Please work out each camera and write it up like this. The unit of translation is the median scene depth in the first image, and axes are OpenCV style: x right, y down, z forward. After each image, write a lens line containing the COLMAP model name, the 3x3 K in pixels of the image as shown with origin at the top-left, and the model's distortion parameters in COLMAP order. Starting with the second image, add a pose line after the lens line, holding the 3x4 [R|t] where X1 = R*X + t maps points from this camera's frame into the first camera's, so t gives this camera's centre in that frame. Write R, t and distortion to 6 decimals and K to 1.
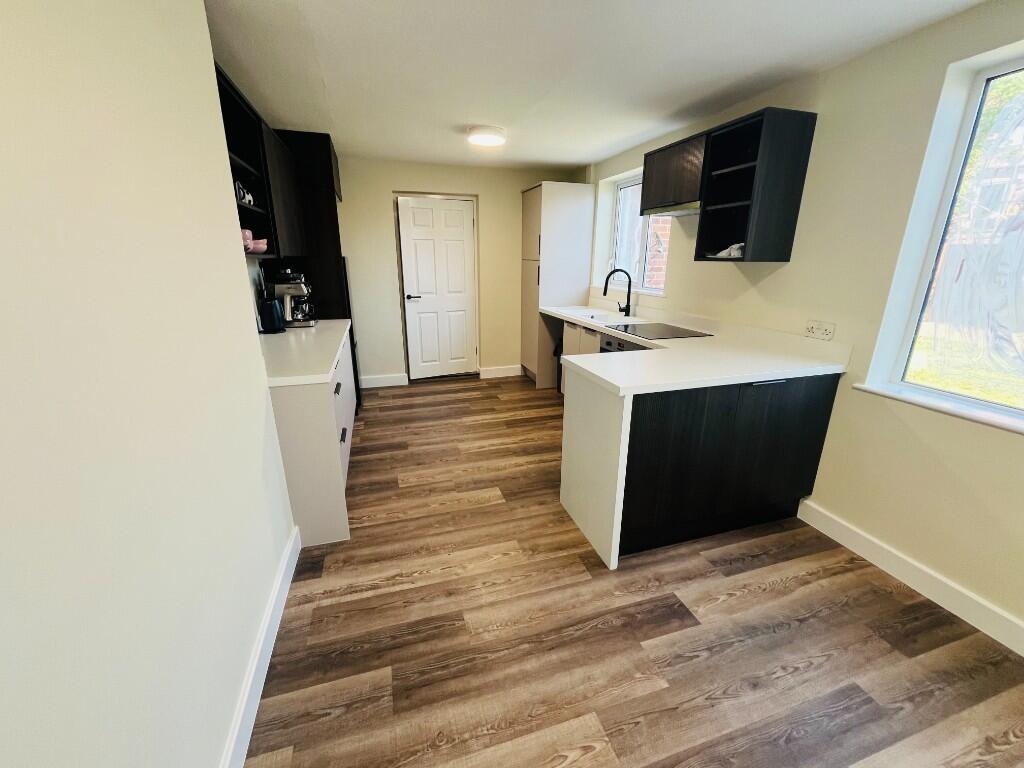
lens RADIAL K [[416.7, 0, 508.1], [0, 416.7, 386.8], [0, 0, 1]] dist [-0.002757, -0.000418]
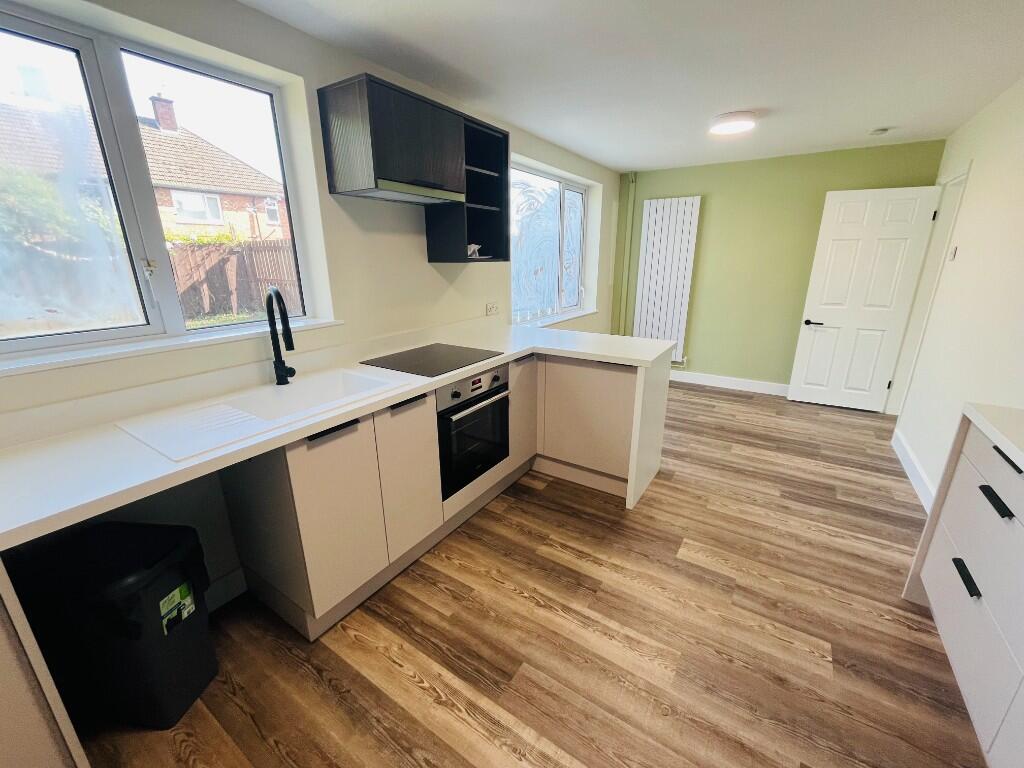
lens RADIAL K [[416.7, 0, 510.5], [0, 416.7, 382.7], [0, 0, 1]] dist [-0.002757, -0.000418]
pose [[-0.636021, -0.225579, 0.737965, -0.340819], [0.229263, 0.857900, 0.459832, -0.482116], [-0.736828, 0.461651, -0.493926, 1.530422]]
